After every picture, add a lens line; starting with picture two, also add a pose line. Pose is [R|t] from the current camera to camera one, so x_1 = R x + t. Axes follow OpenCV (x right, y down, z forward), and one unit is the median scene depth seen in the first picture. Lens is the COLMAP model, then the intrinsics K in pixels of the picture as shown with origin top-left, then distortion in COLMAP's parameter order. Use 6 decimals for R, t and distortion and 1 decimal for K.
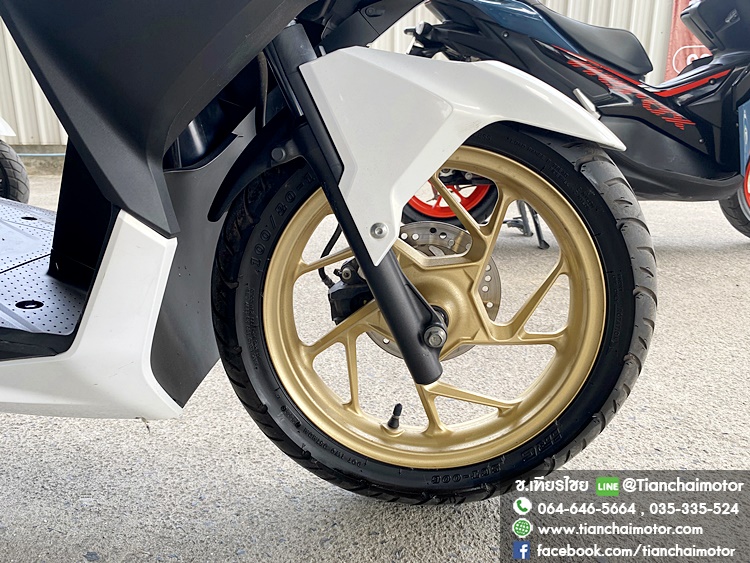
lens RADIAL K [[574.4, 0, 375.0], [0, 574.4, 281.5], [0, 0, 1]] dist [-0.000320, -0.003608]
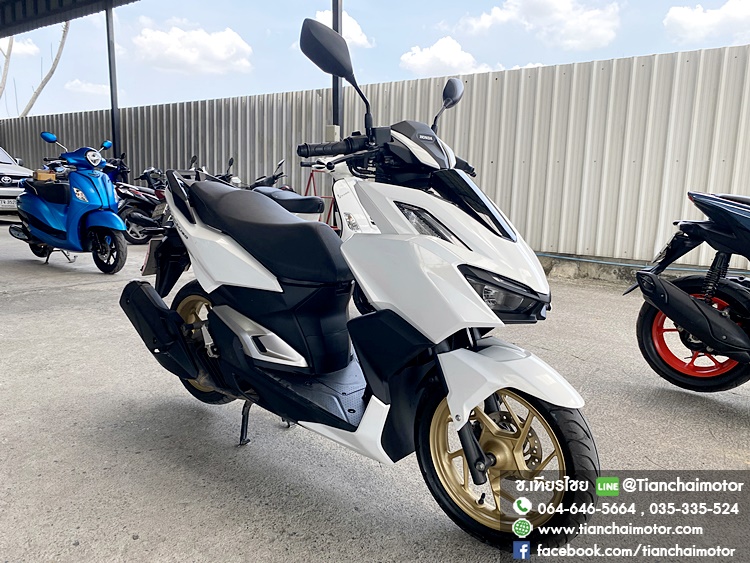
lens RADIAL K [[574.4, 0, 375.0], [0, 574.4, 281.5], [0, 0, 1]] dist [-0.000320, -0.003608]
pose [[0.786744, 0.121251, -0.605254, 0.943232], [-0.188718, 0.980817, -0.048818, -0.386862], [0.587724, 0.152629, 0.794534, -1.081645]]
